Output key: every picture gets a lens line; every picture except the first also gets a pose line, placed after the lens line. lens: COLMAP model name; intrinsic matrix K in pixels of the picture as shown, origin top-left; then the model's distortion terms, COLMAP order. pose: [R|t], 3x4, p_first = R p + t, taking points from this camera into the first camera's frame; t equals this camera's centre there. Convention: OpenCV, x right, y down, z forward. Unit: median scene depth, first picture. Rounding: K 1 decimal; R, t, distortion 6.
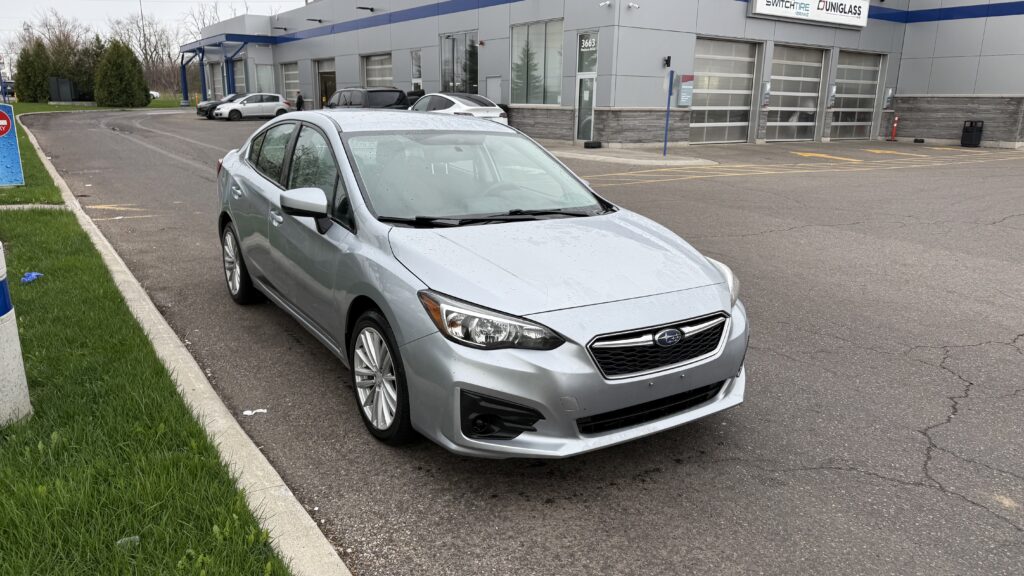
lens RADIAL K [[724.7, 0, 513.3], [0, 724.7, 292.1], [0, 0, 1]] dist [0.112786, -0.174781]
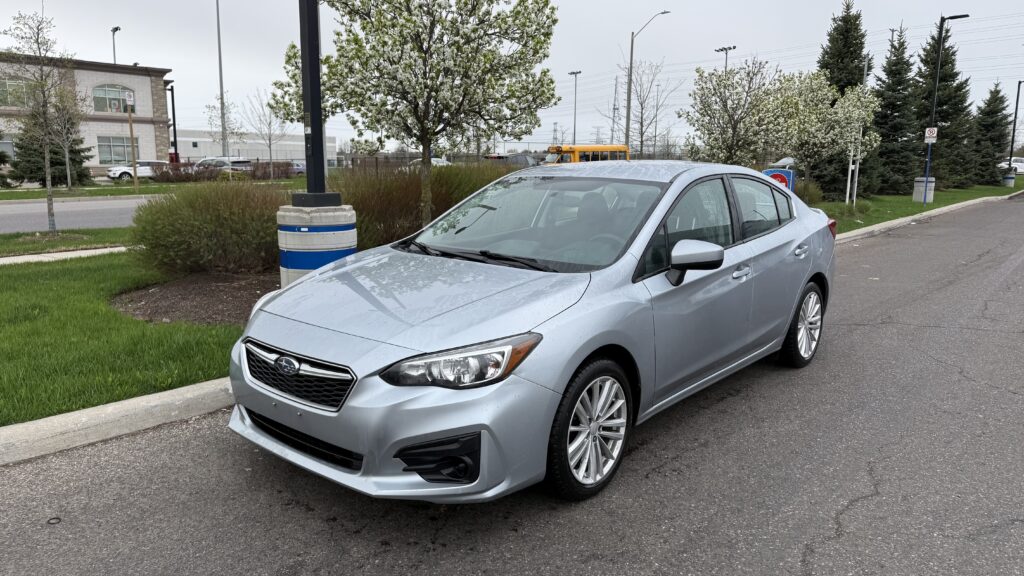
lens RADIAL K [[724.7, 0, 513.3], [0, 724.7, 292.1], [0, 0, 1]] dist [0.112786, -0.174781]
pose [[0.312665, 0.155002, -0.937131, 1.148981], [-0.264688, 0.961734, 0.070760, -0.171450], [0.912239, 0.225923, 0.341728, 0.882017]]
